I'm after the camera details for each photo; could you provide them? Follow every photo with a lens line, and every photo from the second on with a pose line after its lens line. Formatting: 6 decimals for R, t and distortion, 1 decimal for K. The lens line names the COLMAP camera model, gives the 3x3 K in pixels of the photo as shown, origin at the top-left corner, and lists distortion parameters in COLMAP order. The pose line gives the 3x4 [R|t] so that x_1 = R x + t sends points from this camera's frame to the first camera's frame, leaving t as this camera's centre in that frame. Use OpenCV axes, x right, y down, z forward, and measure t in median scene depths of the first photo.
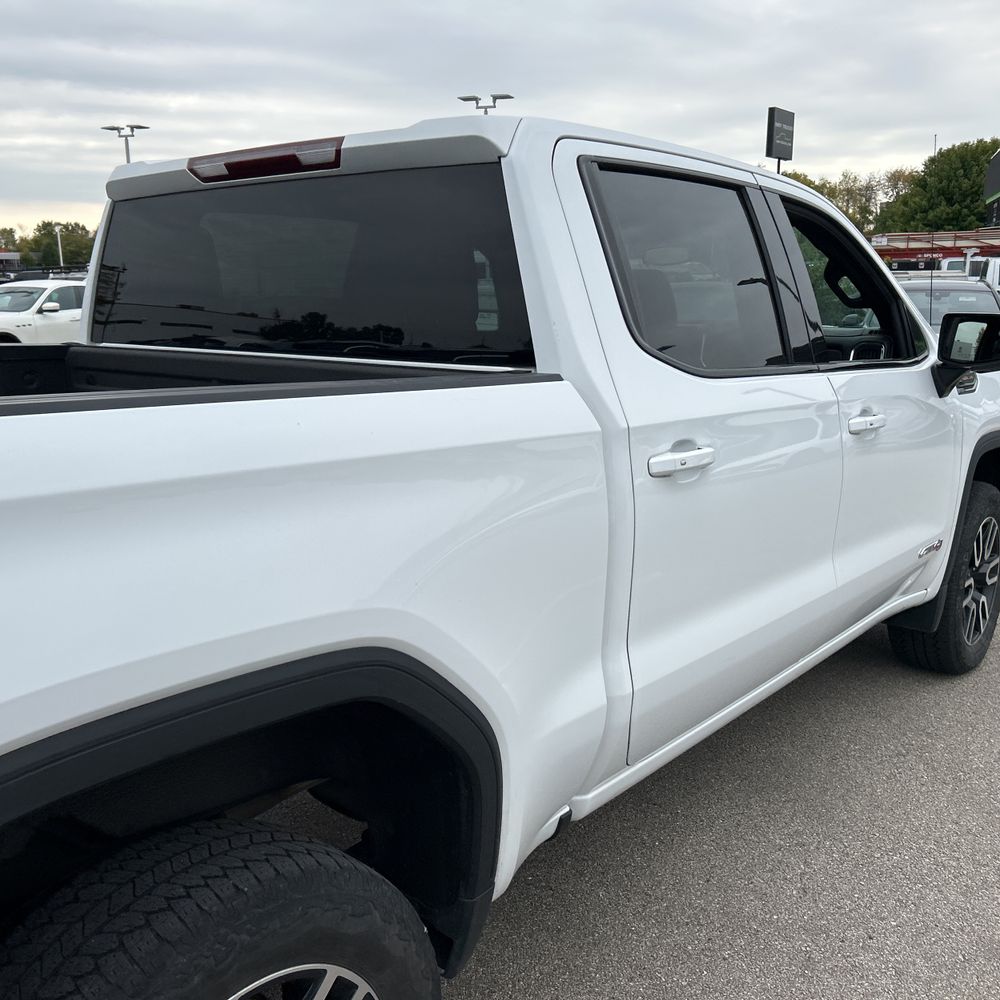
lens RADIAL K [[1011.4, 0, 496.5], [0, 1011.4, 502.0], [0, 0, 1]] dist [0.015483, 0.000000]
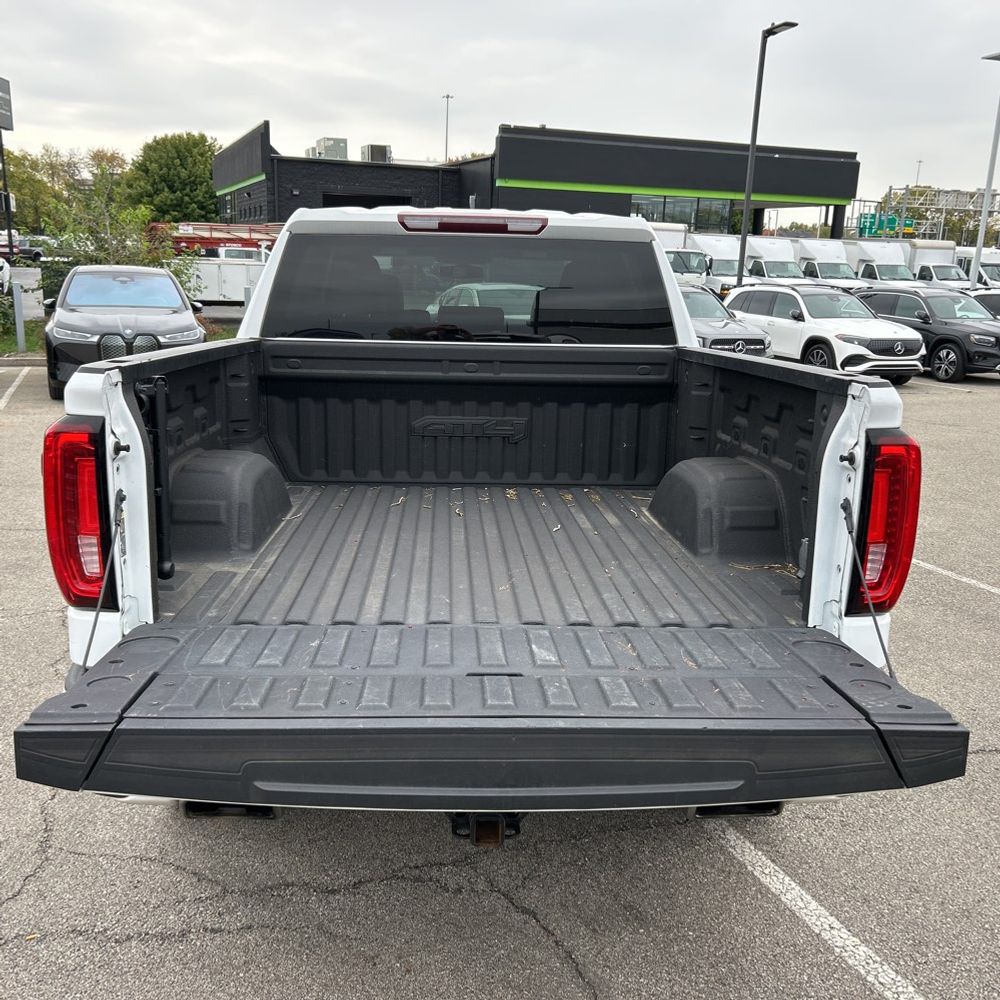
lens RADIAL K [[1011.4, 0, 490.8], [0, 1011.4, 507.4], [0, 0, 1]] dist [0.015483, 0.000000]
pose [[0.742331, -0.127202, 0.657848, -0.080445], [0.110363, 0.991617, 0.067204, 0.000797], [-0.660882, 0.022715, 0.750146, -0.014595]]
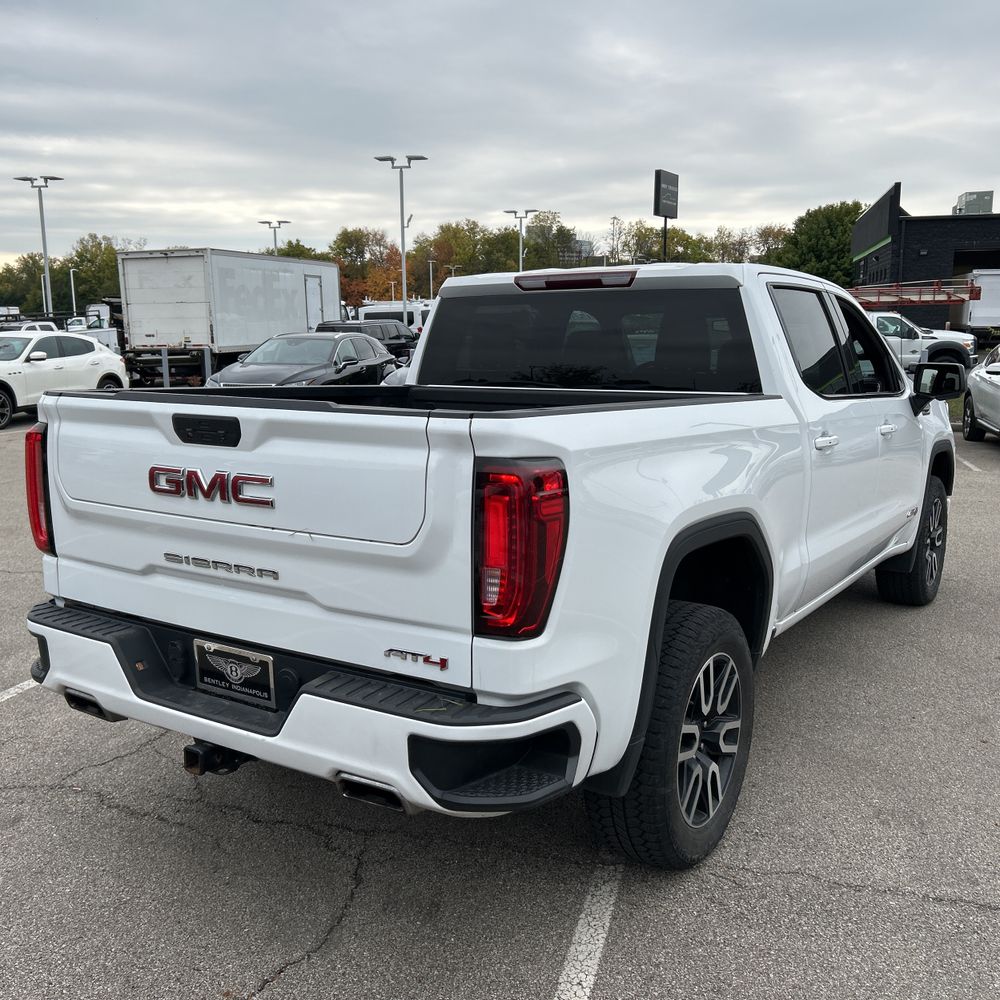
lens RADIAL K [[1011.4, 0, 494.8], [0, 1011.4, 501.4], [0, 0, 1]] dist [0.015483, 0.000000]
pose [[0.993910, -0.016331, 0.108977, -0.034488], [0.021266, 0.998793, -0.044277, 0.007596], [-0.108122, 0.046325, 0.993058, -0.043676]]
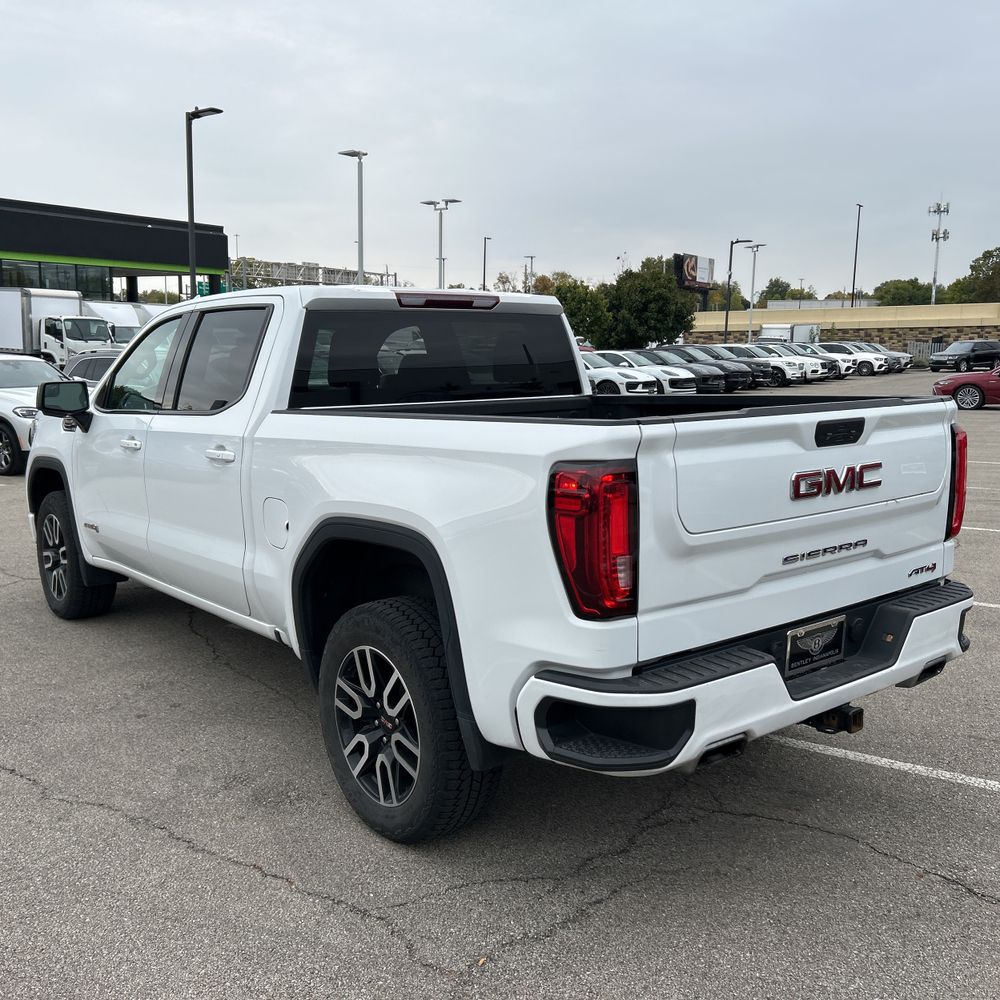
lens RADIAL K [[1011.4, 0, 484.3], [0, 1011.4, 490.5], [0, 0, 1]] dist [0.015483, 0.000000]
pose [[0.206514, -0.133192, 0.969336, -0.125841], [0.204192, 0.974745, 0.090433, -0.008457], [-0.956900, 0.179255, 0.228495, 0.032683]]
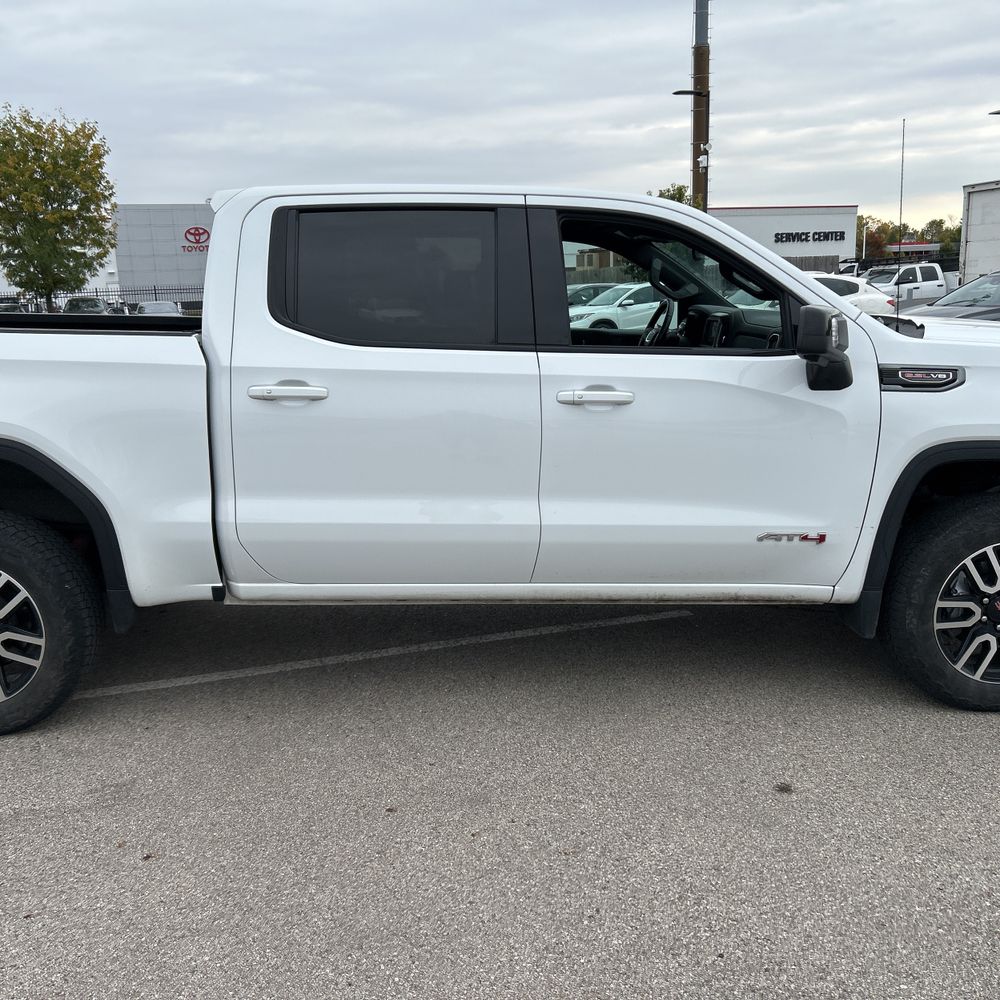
lens RADIAL K [[1011.4, 0, 489.9], [0, 1011.4, 503.2], [0, 0, 1]] dist [0.015483, 0.000000]
pose [[0.661529, 0.148917, -0.734985, 0.087042], [-0.141671, 0.987254, 0.072519, -0.001462], [0.736416, 0.056153, 0.674194, 0.008381]]
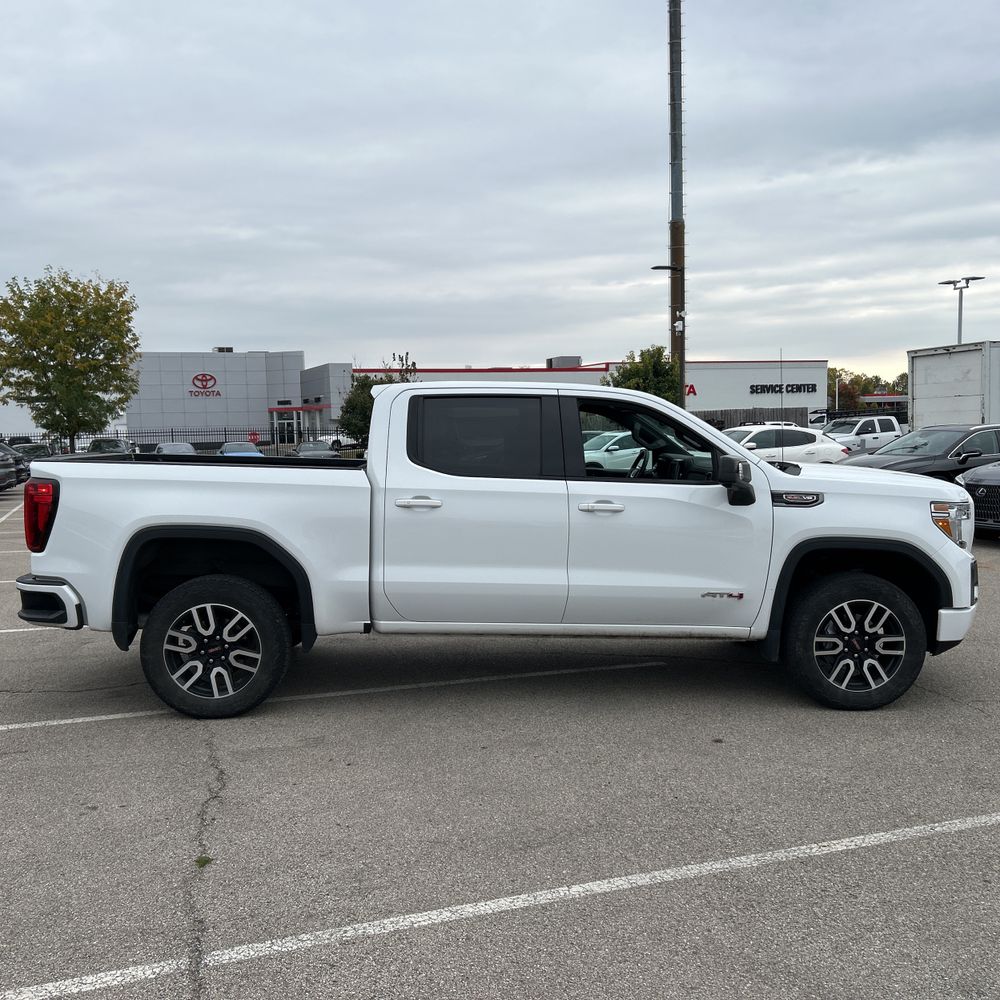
lens RADIAL K [[1011.4, 0, 482.3], [0, 1011.4, 488.5], [0, 0, 1]] dist [0.015483, 0.000000]
pose [[0.665490, 0.040947, -0.745283, 0.124862], [-0.150426, 0.985364, -0.080183, 0.006104], [0.731092, 0.165471, 0.661909, -0.036338]]
